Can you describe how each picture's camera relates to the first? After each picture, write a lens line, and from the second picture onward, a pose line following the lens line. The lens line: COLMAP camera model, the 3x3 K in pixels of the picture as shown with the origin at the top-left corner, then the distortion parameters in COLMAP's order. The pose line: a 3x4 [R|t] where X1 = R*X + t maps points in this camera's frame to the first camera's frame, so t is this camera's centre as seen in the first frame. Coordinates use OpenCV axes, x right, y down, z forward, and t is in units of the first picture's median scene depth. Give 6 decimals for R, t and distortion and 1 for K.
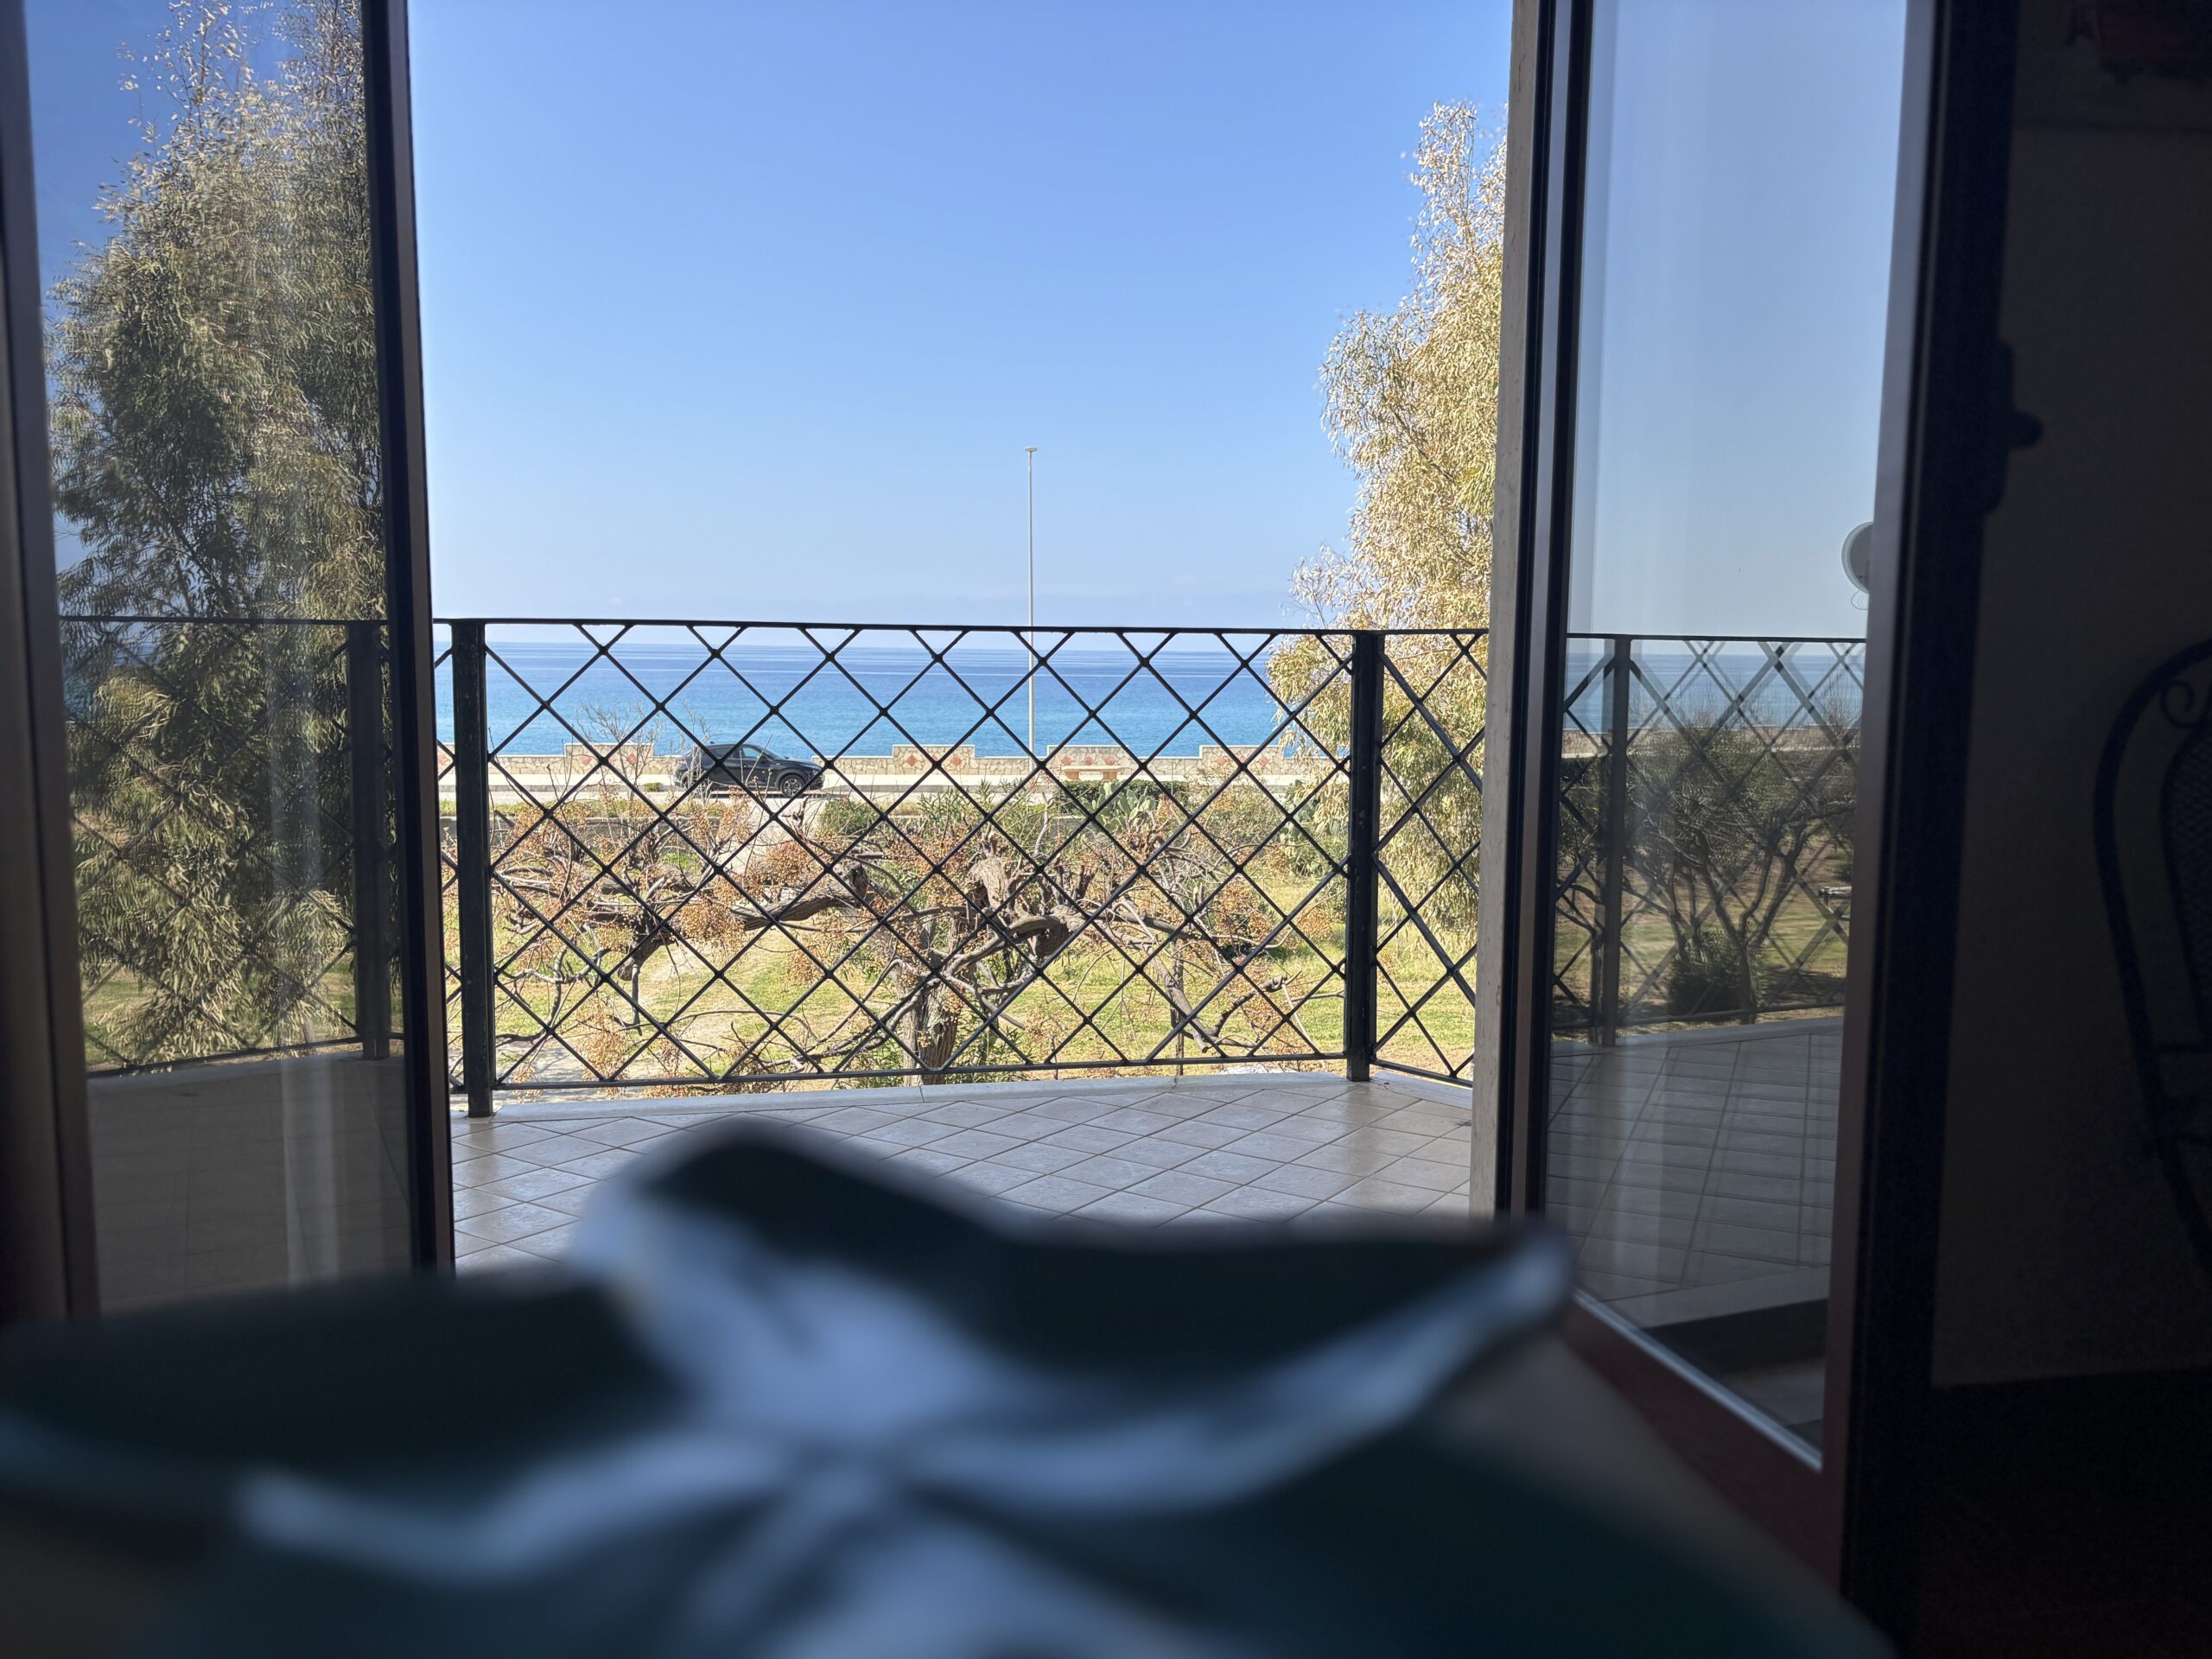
lens RADIAL K [[1662.8, 0, 1125.0], [0, 1662.8, 838.7], [0, 0, 1]] dist [0.004710, -0.000897]
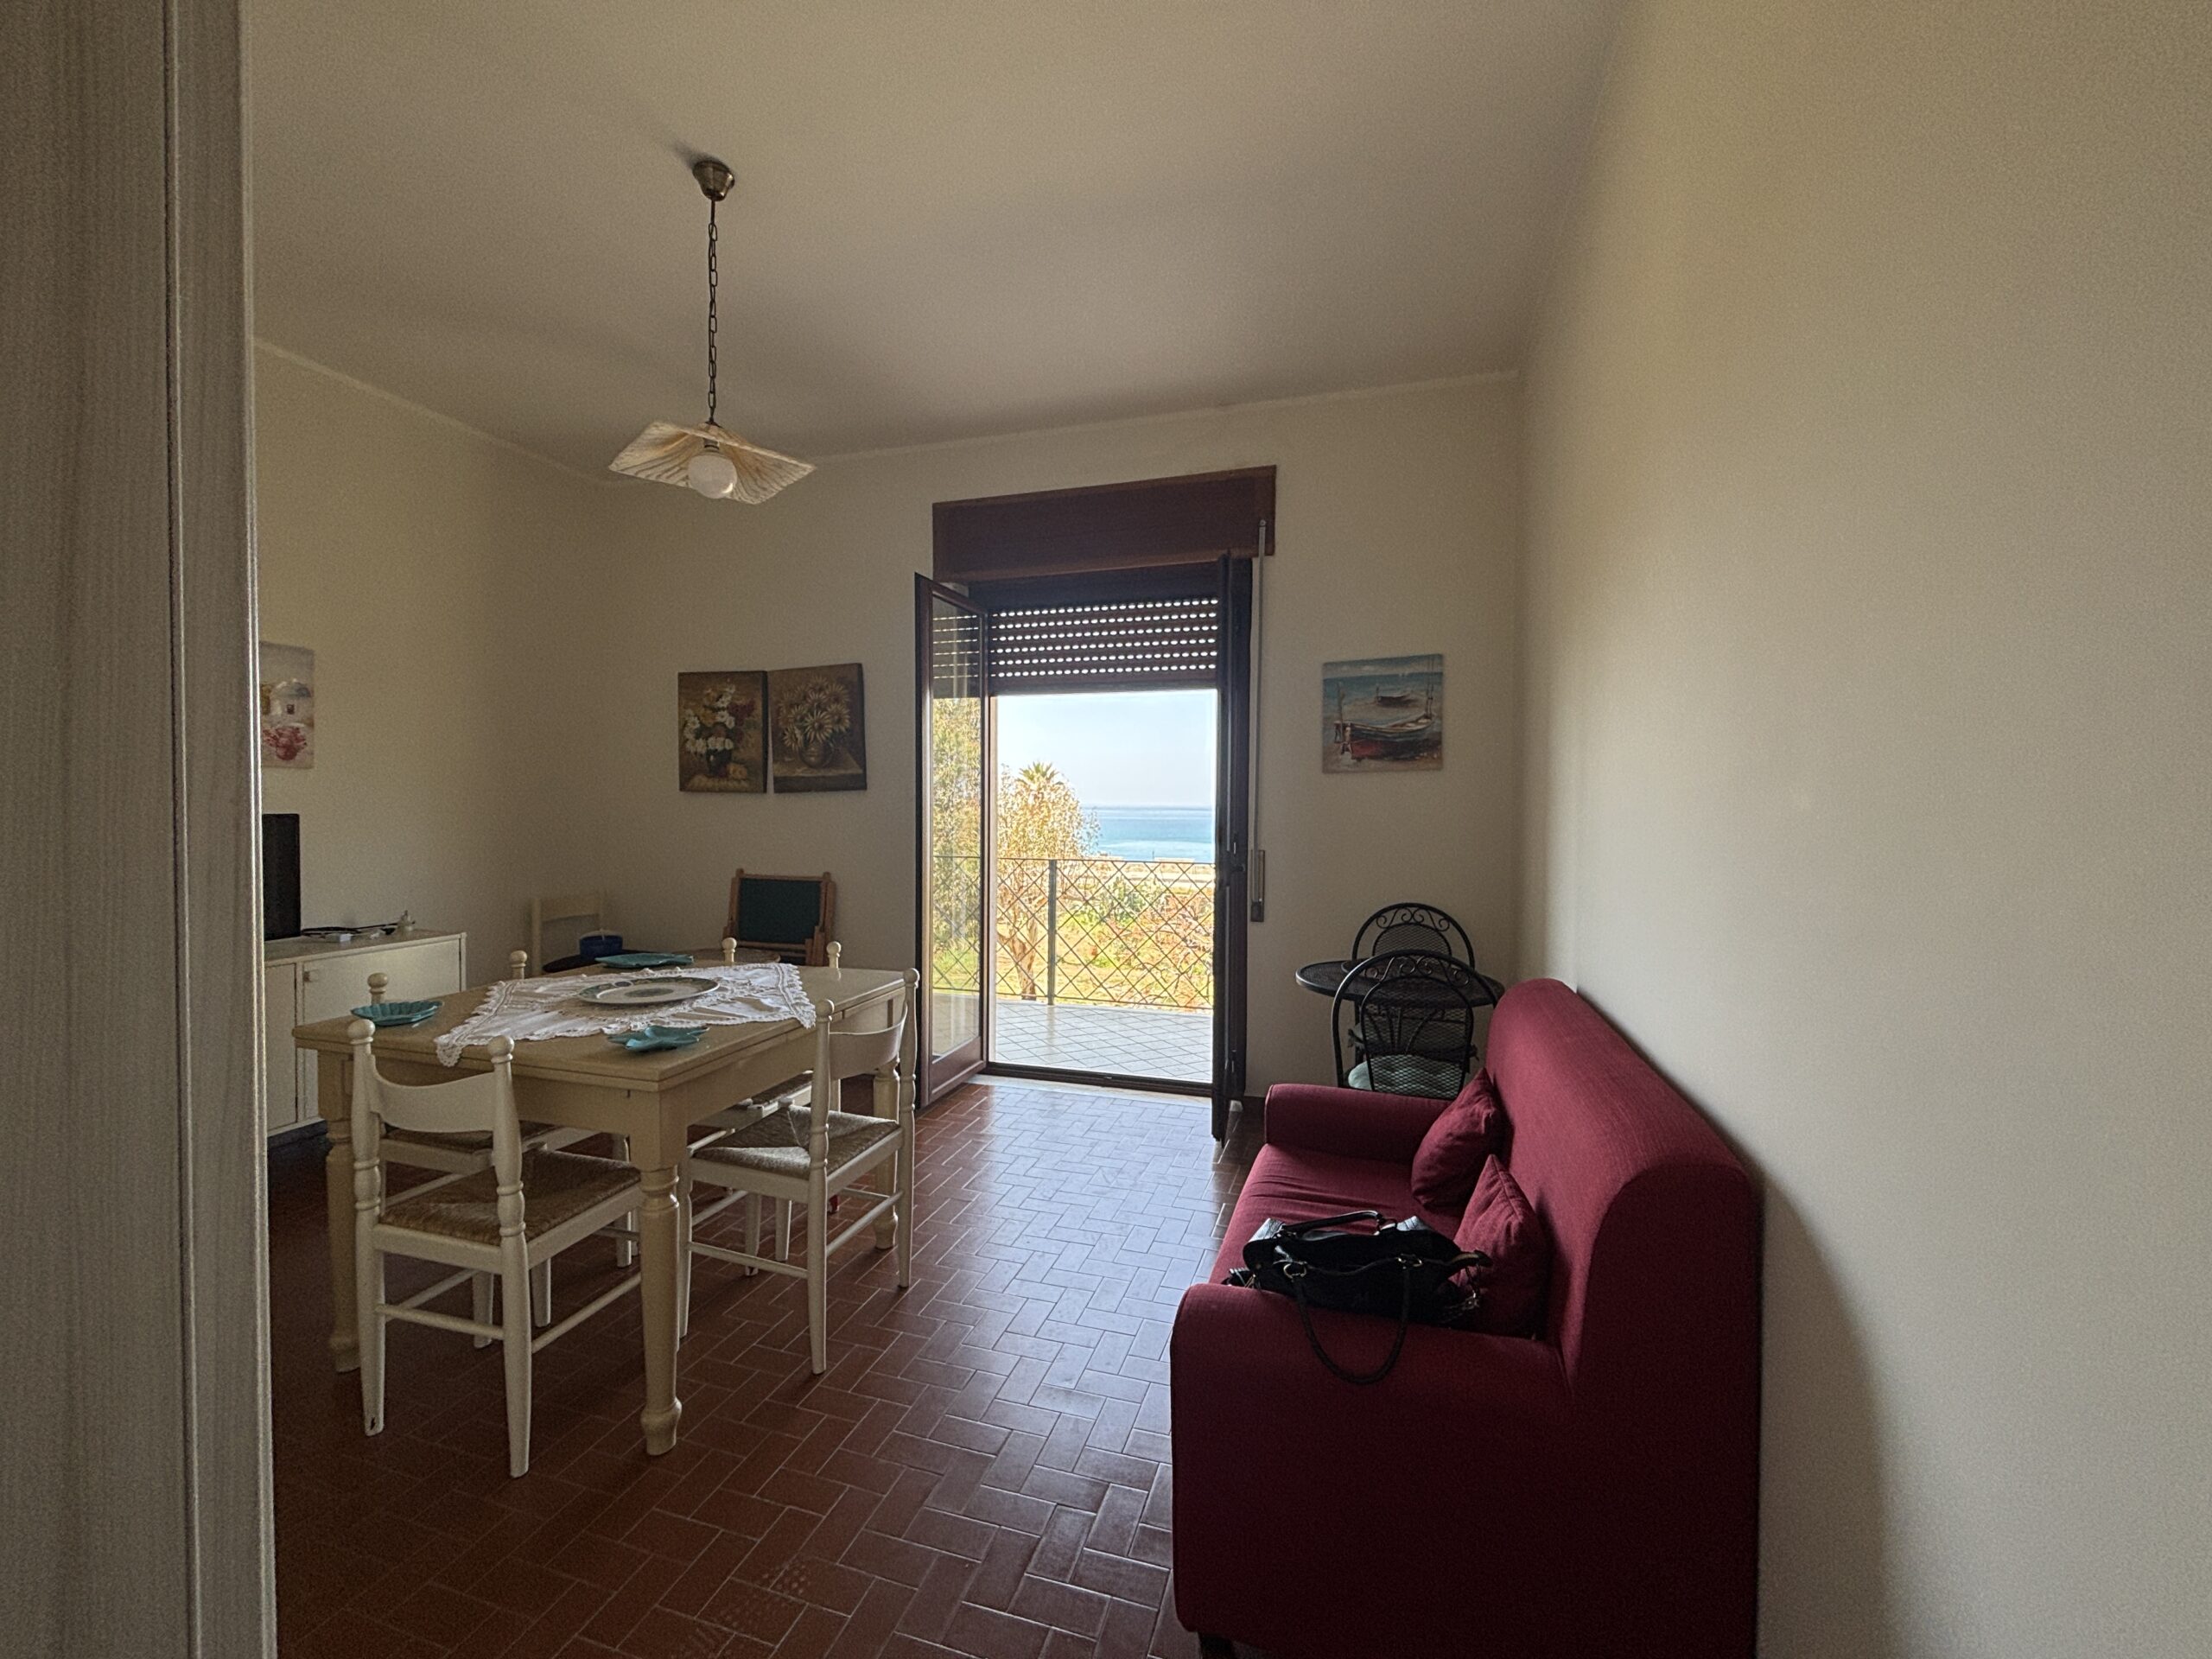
lens RADIAL K [[885.7, 0, 1102.6], [0, 885.7, 819.6], [0, 0, 1]] dist [0.004032, -0.002540]
pose [[0.884090, 0.007326, -0.467259, 0.141451], [-0.055273, 0.994498, -0.088989, -0.013893], [0.464036, 0.104502, 0.879630, -0.148101]]
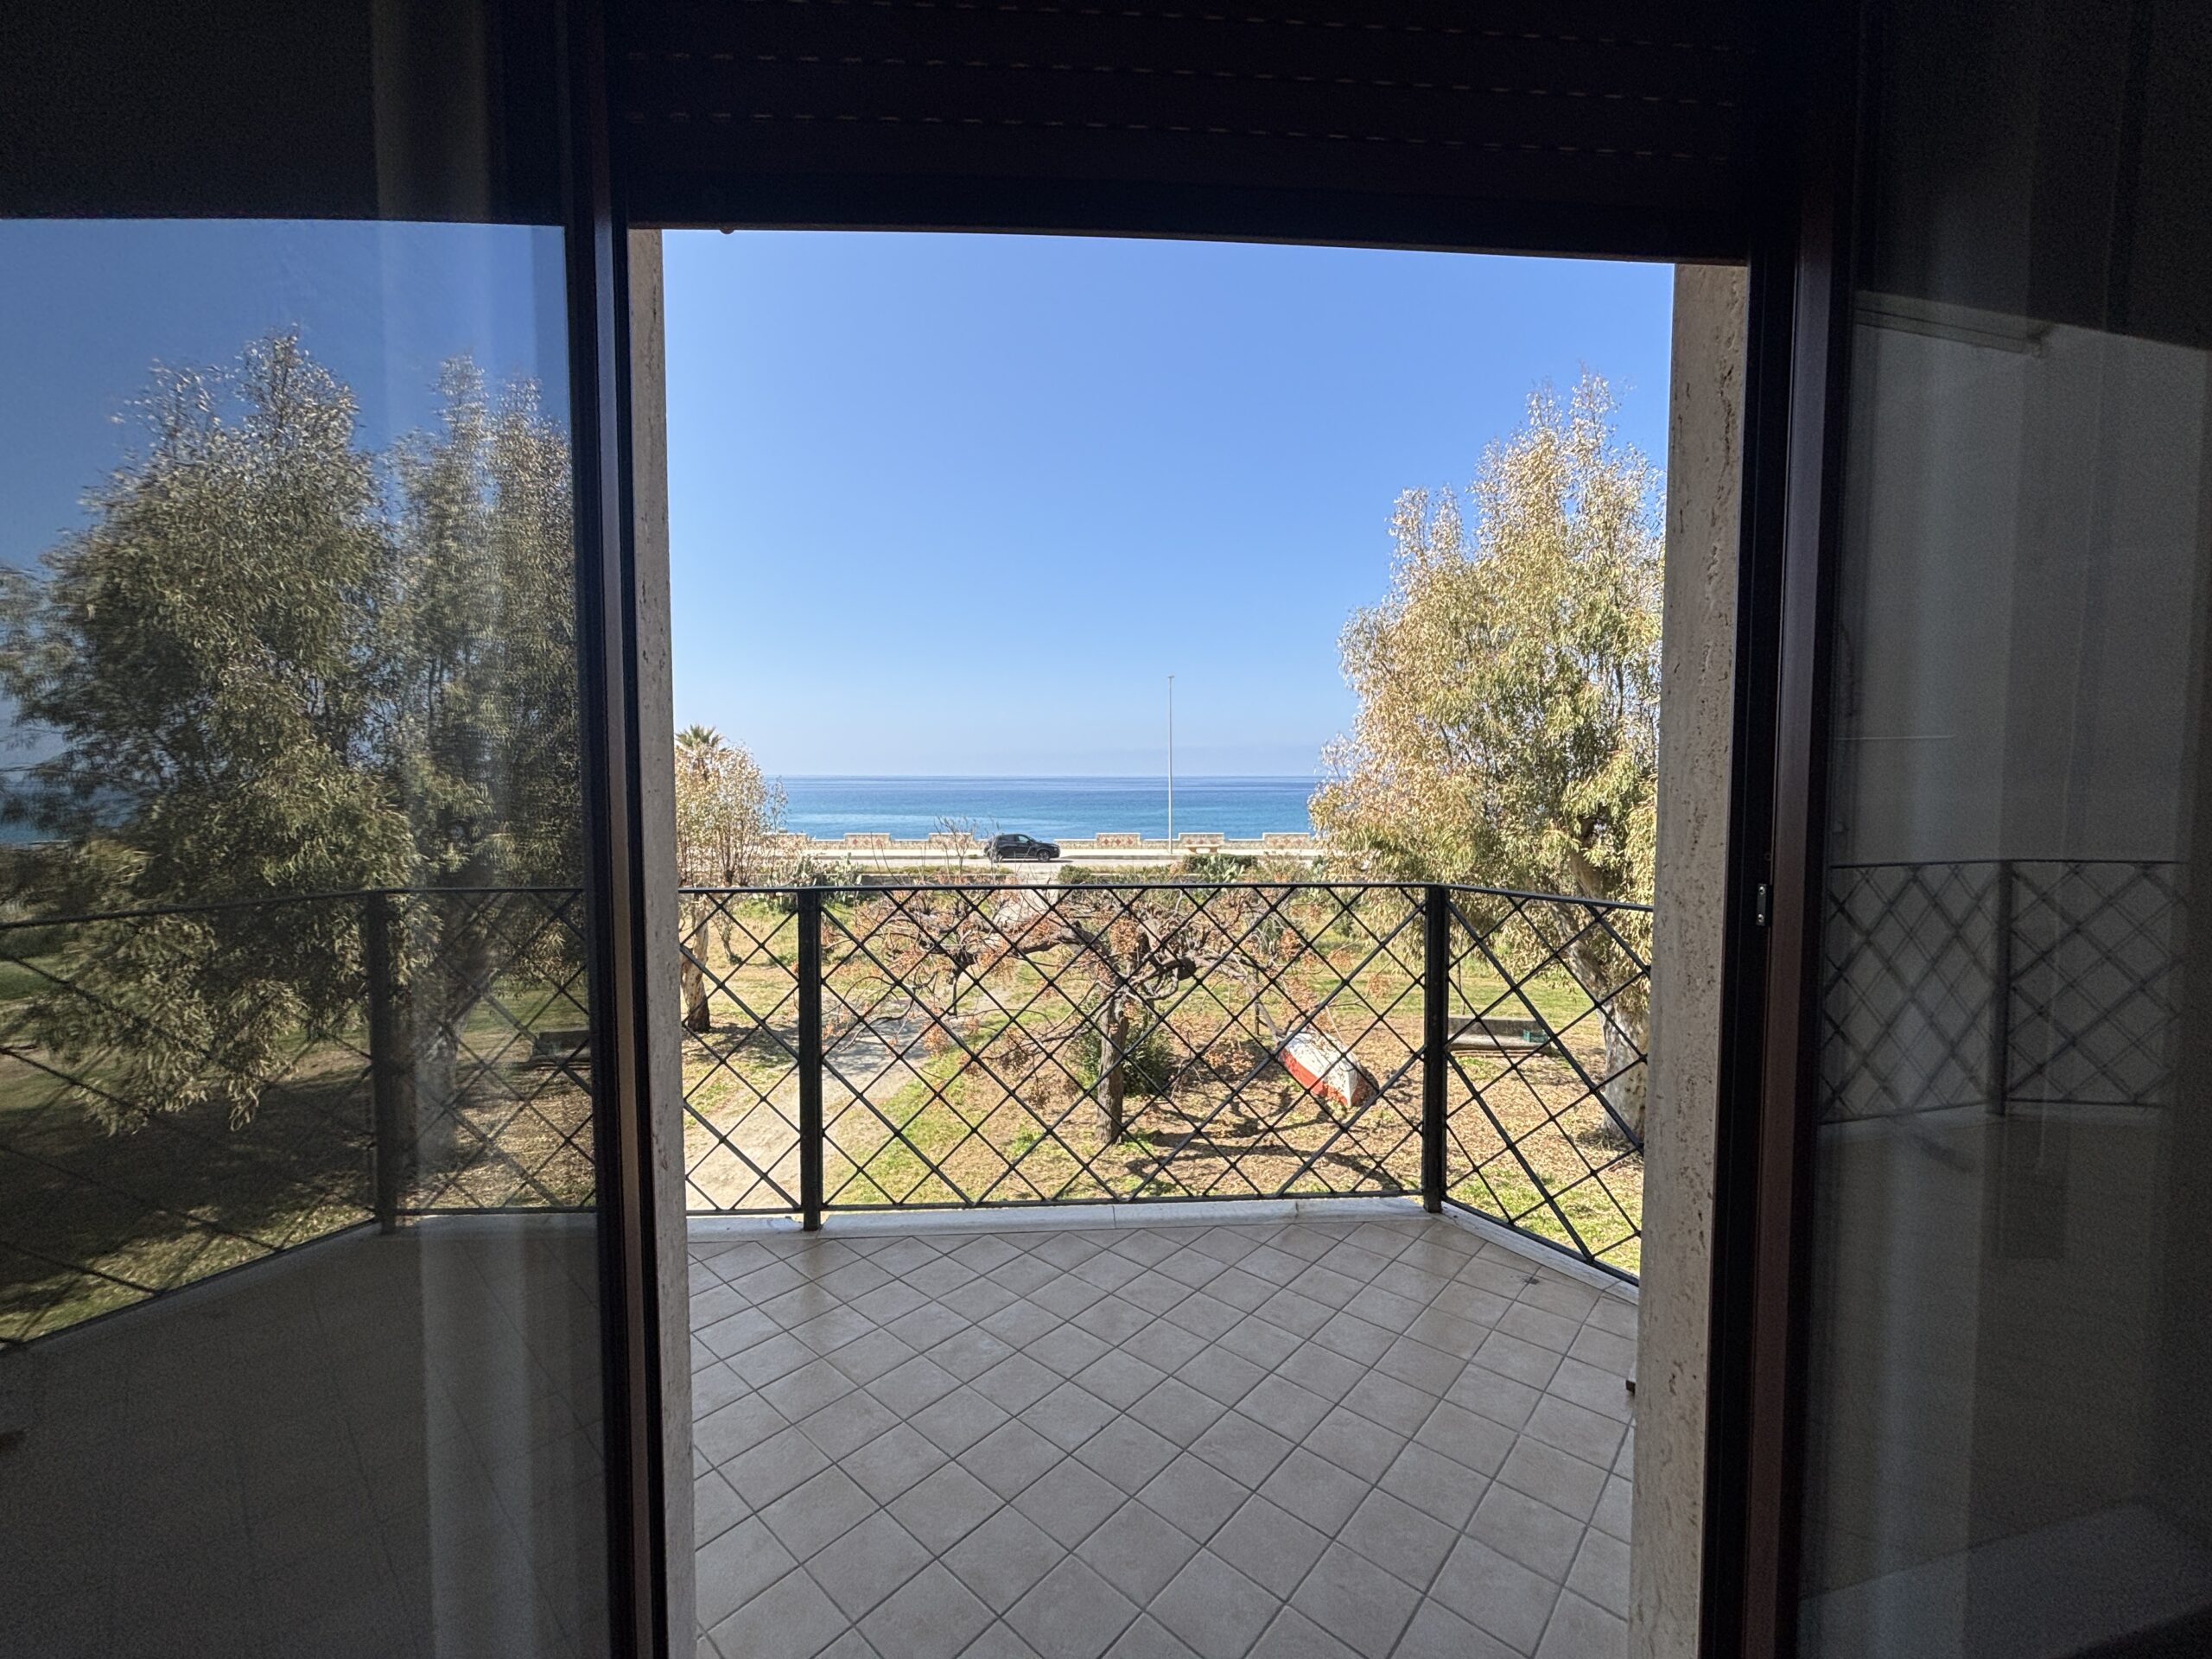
lens RADIAL K [[885.7, 0, 1109.0], [0, 885.7, 820.5], [0, 0, 1]] dist [0.004032, -0.002540]
pose [[0.992220, -0.002100, -0.124480, -0.009167], [-0.005965, 0.997907, -0.064382, -0.036290], [0.124355, 0.064624, 0.990131, 0.065231]]
